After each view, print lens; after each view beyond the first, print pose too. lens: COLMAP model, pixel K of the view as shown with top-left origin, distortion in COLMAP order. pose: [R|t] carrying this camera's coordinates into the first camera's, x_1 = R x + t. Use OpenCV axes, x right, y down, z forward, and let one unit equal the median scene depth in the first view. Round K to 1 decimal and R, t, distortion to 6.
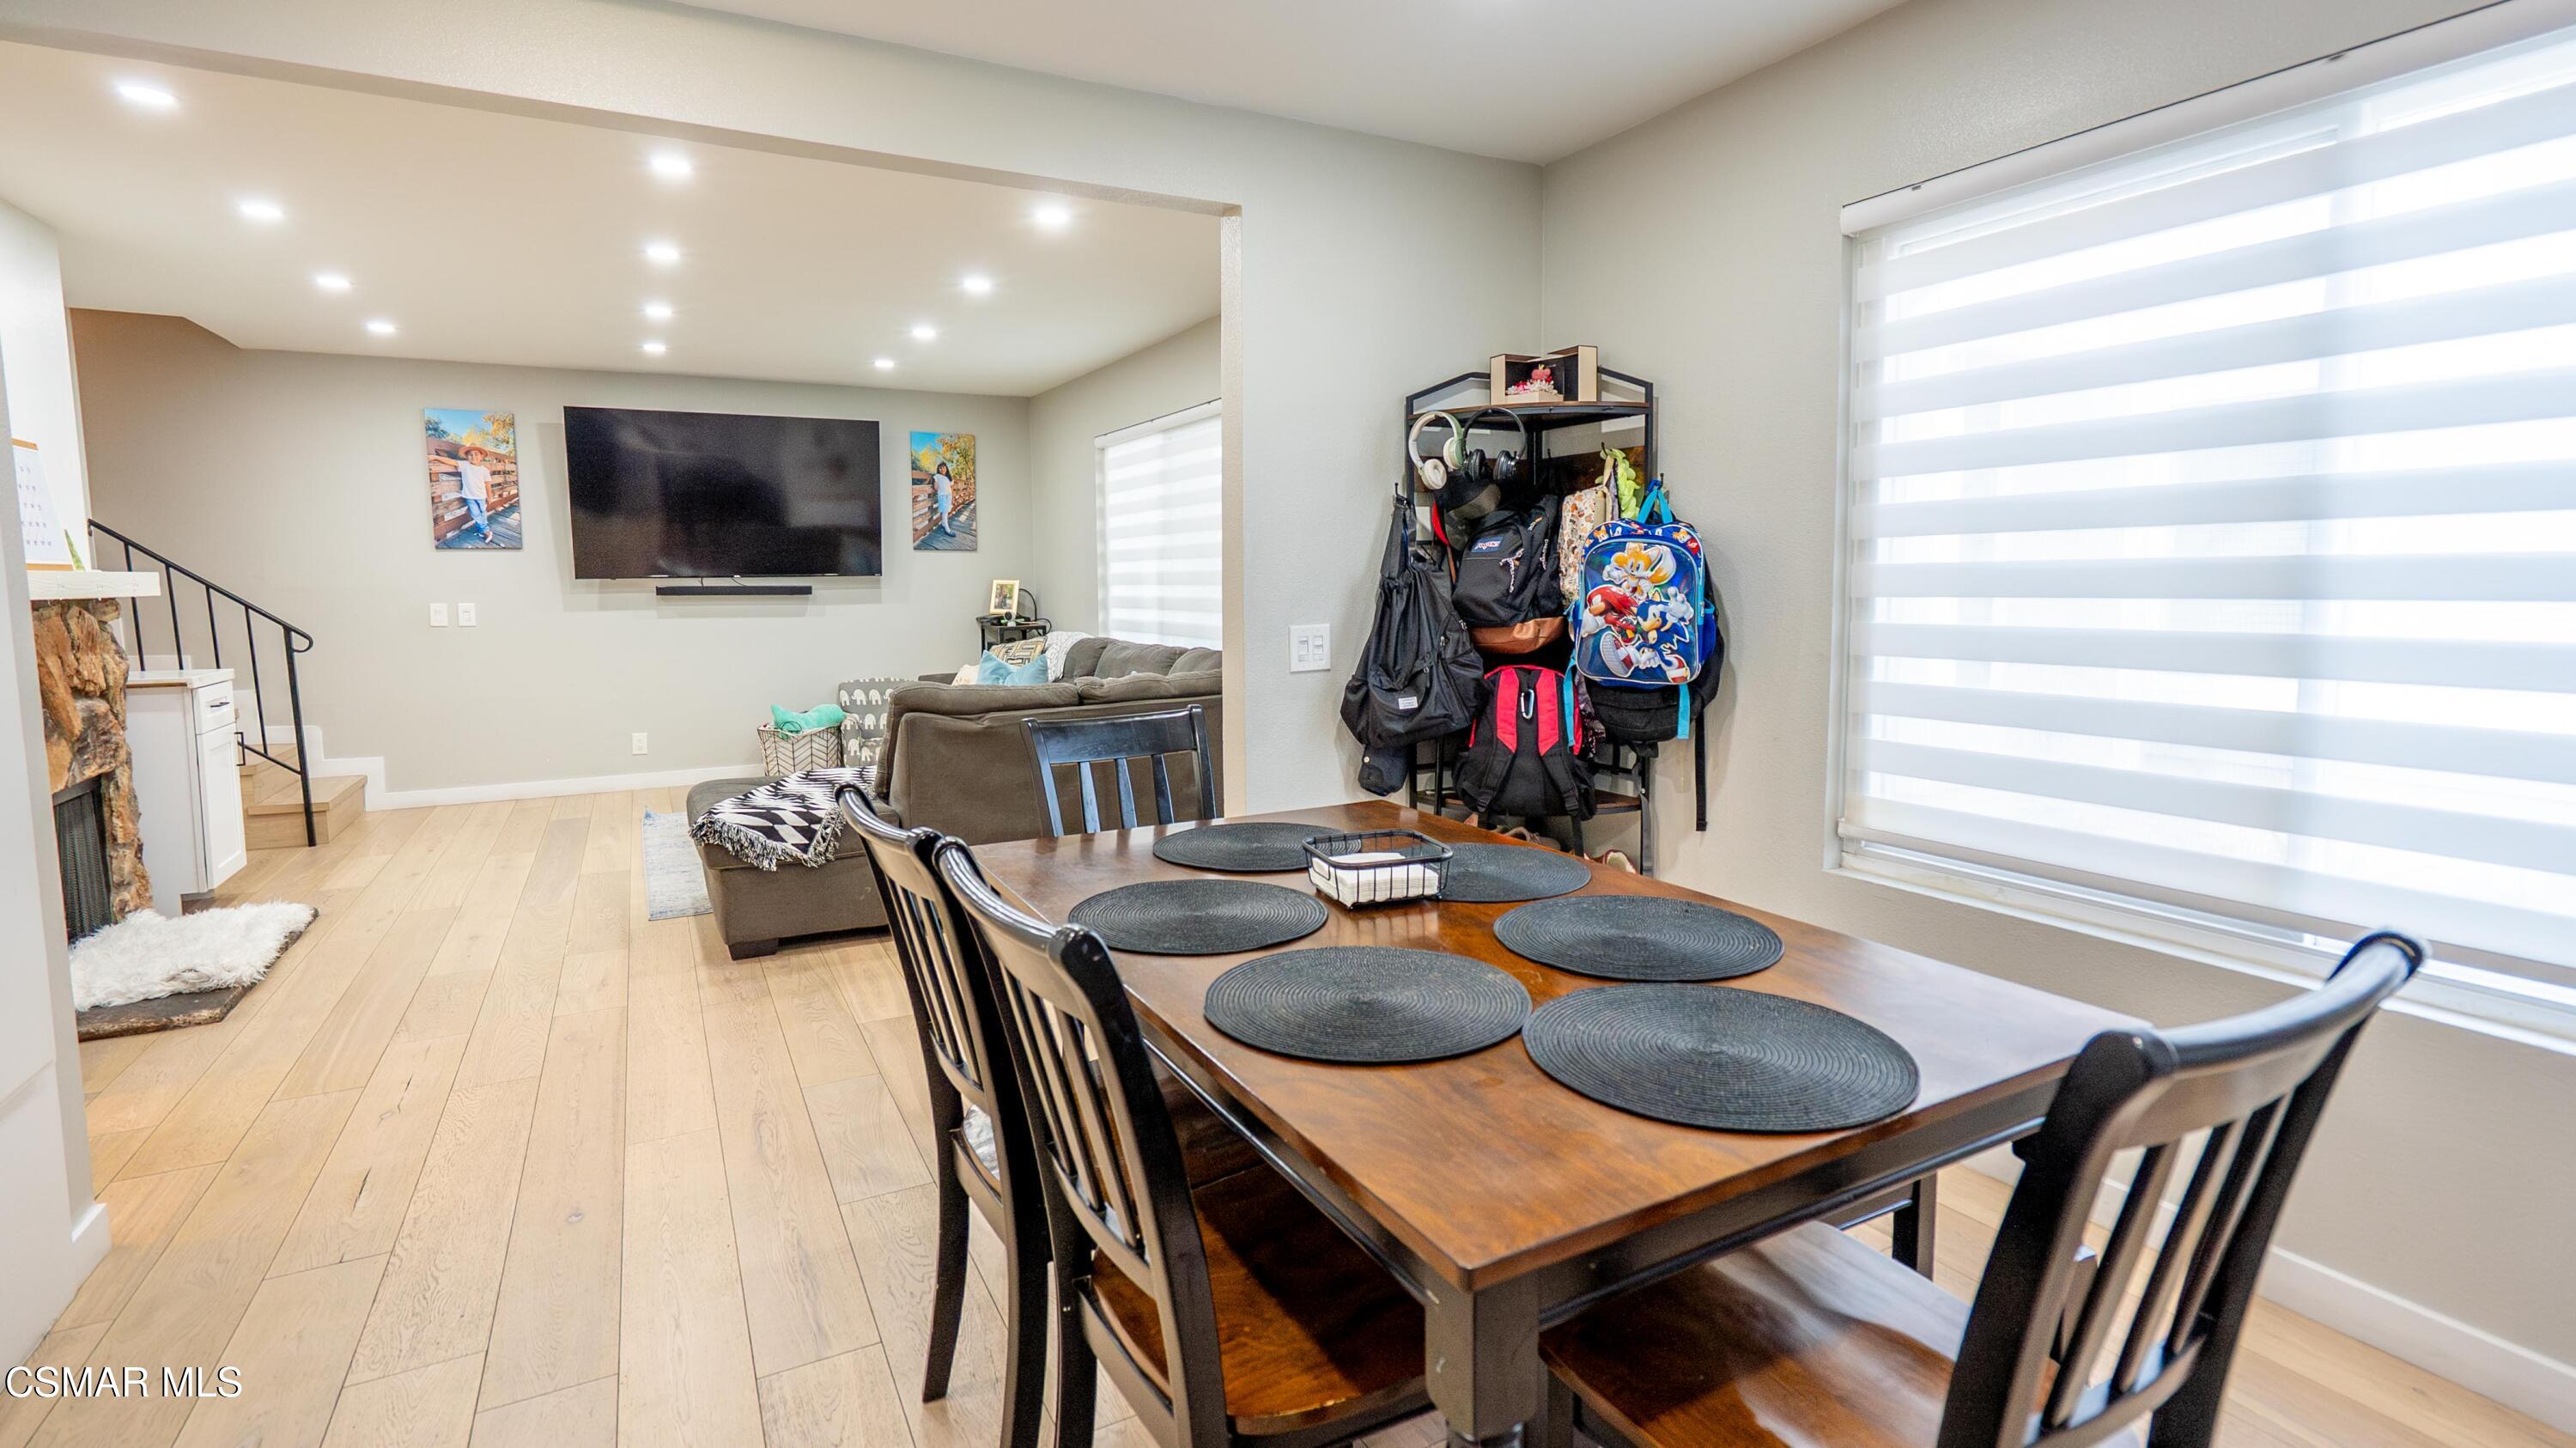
lens RADIAL K [[1194.9, 0, 1280.4], [0, 1194.9, 676.1], [0, 0, 1]] dist [-0.000119, 0.000105]
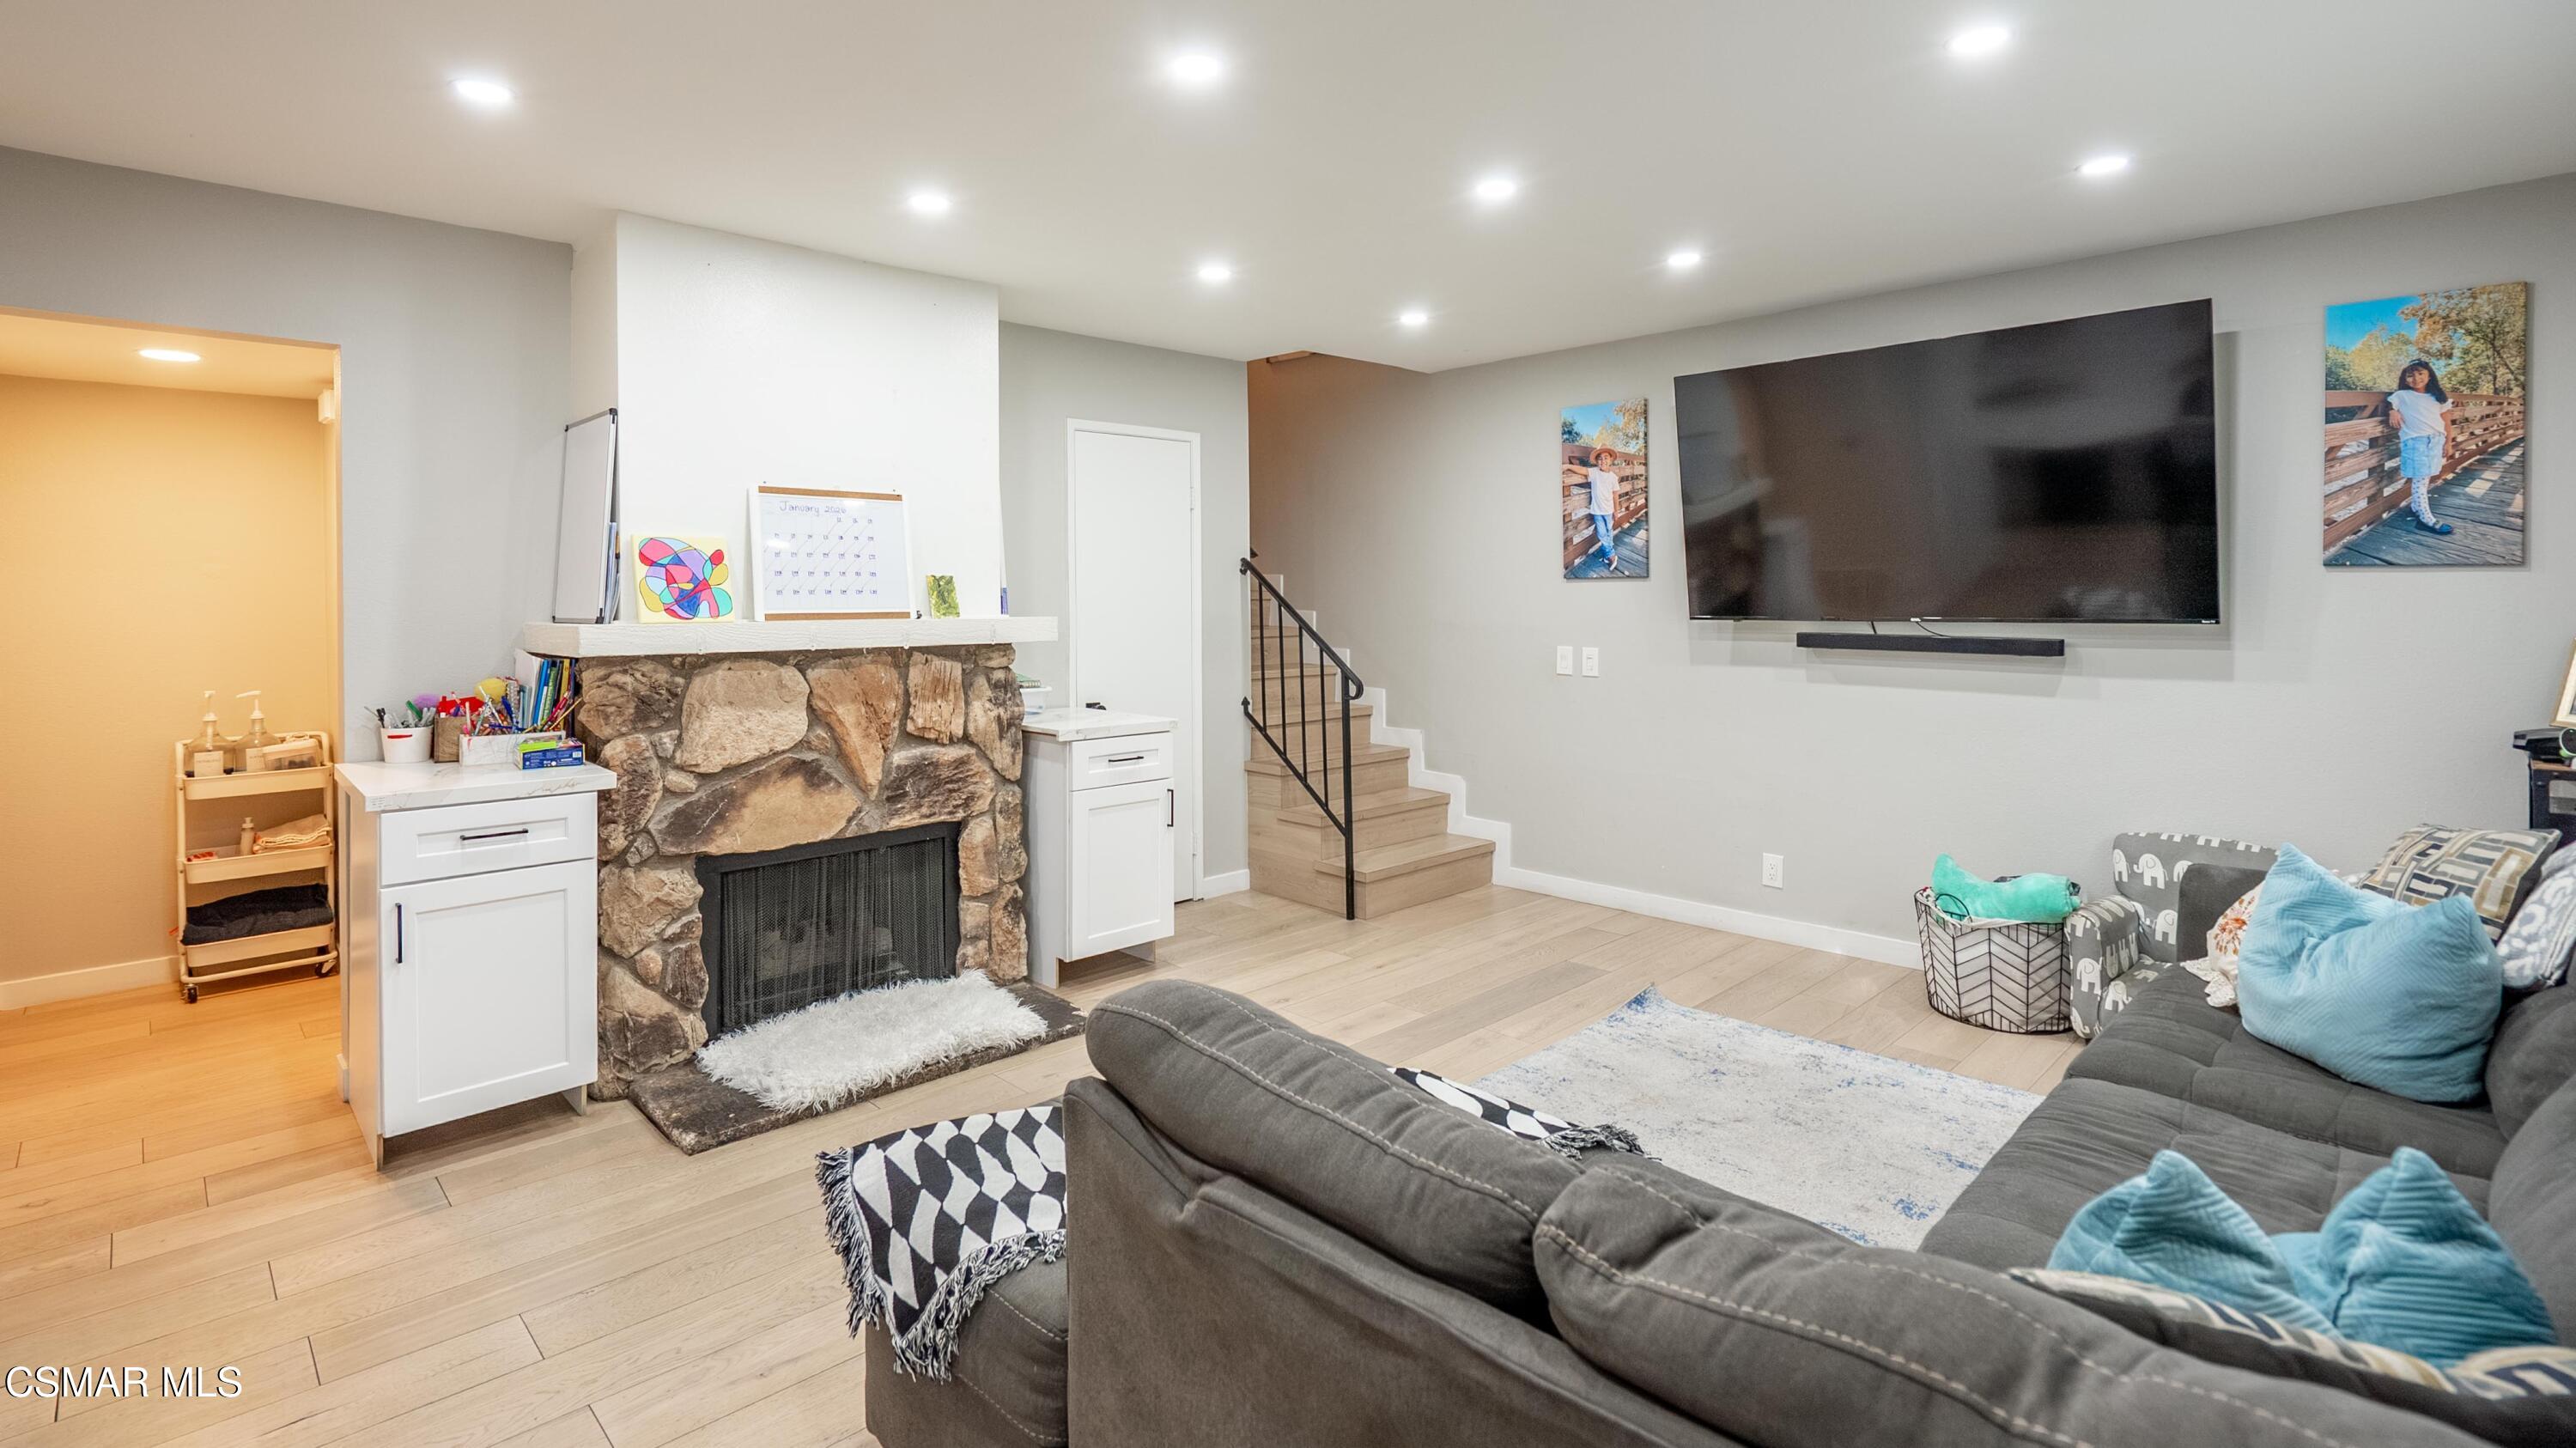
lens RADIAL K [[1201.5, 0, 1281.4], [0, 1201.5, 599.2], [0, 0, 1]] dist [0.002631, 0.000179]
pose [[0.270428, 0.009436, -0.962694, 0.026244], [-0.079431, 0.996761, -0.012542, -0.065662], [0.959458, 0.079860, 0.270302, 0.582086]]
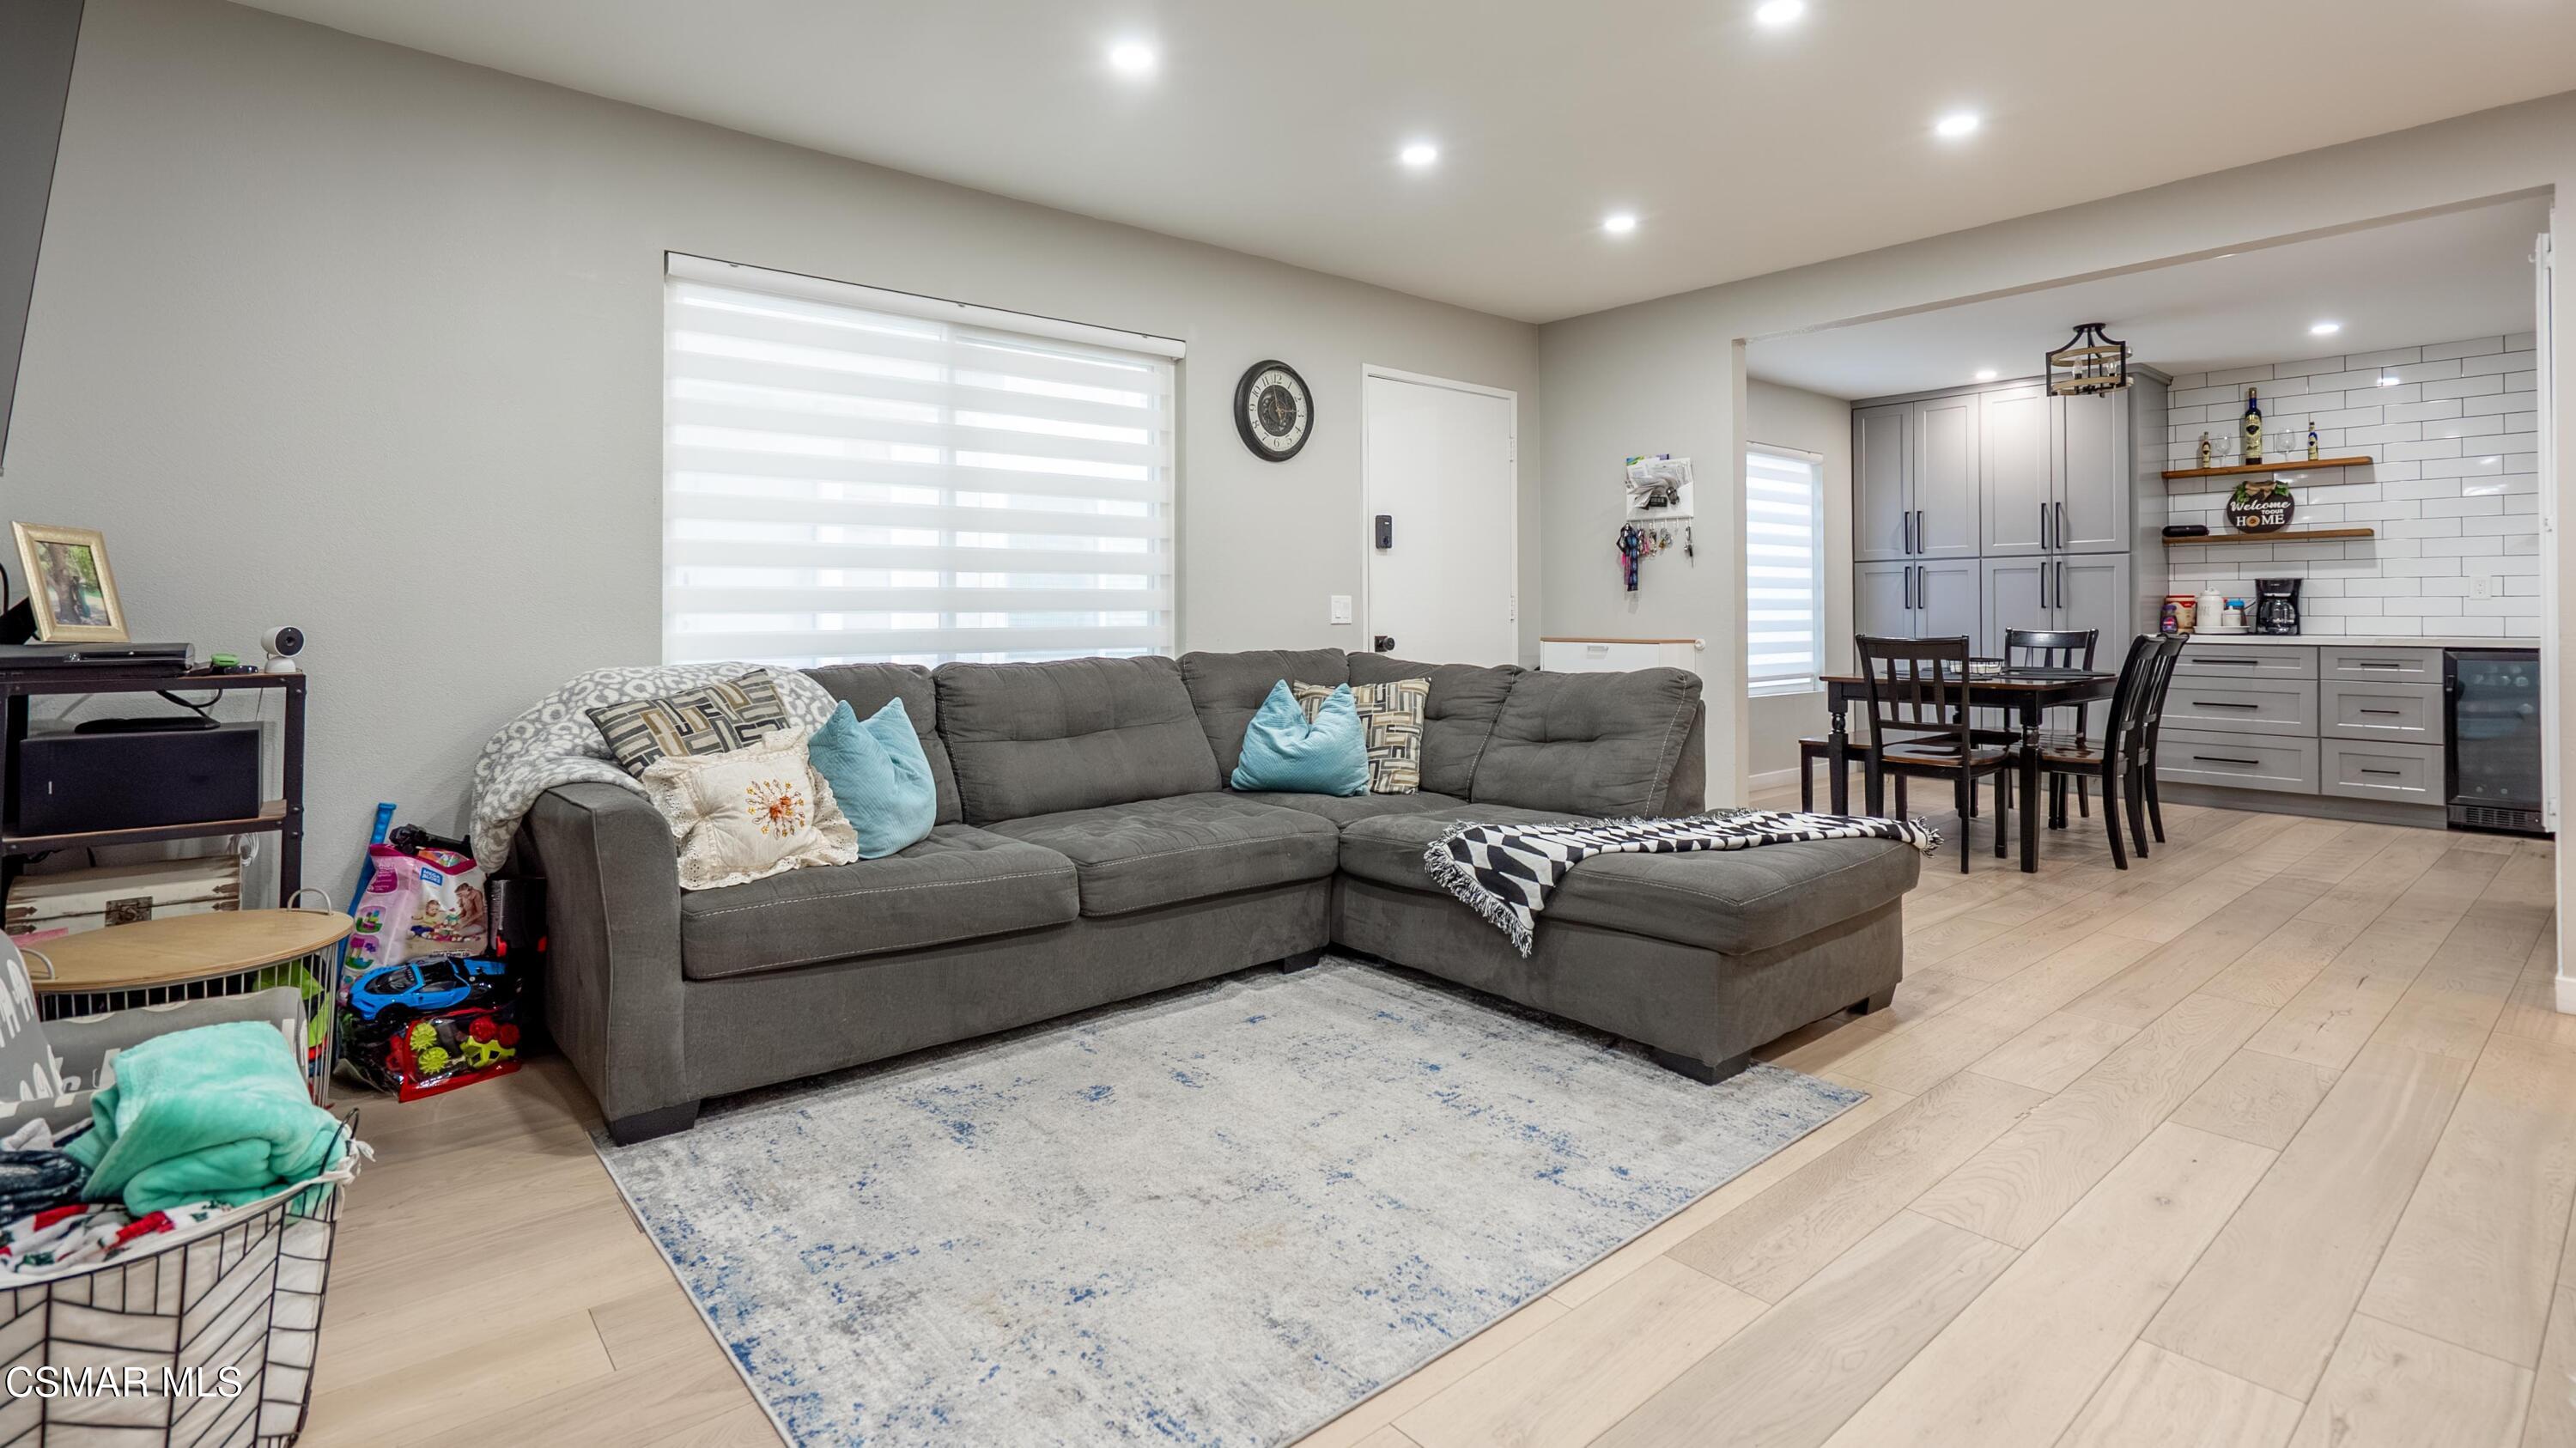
lens RADIAL K [[1202.5, 0, 1291.7], [0, 1202.5, 599.8], [0, 0, 1]] dist [0.002844, 0.000231]
pose [[-0.211662, 0.020969, 0.977118, -0.691811], [0.087720, 0.996142, -0.002375, -0.041825], [-0.973398, 0.085210, -0.212685, 0.908402]]
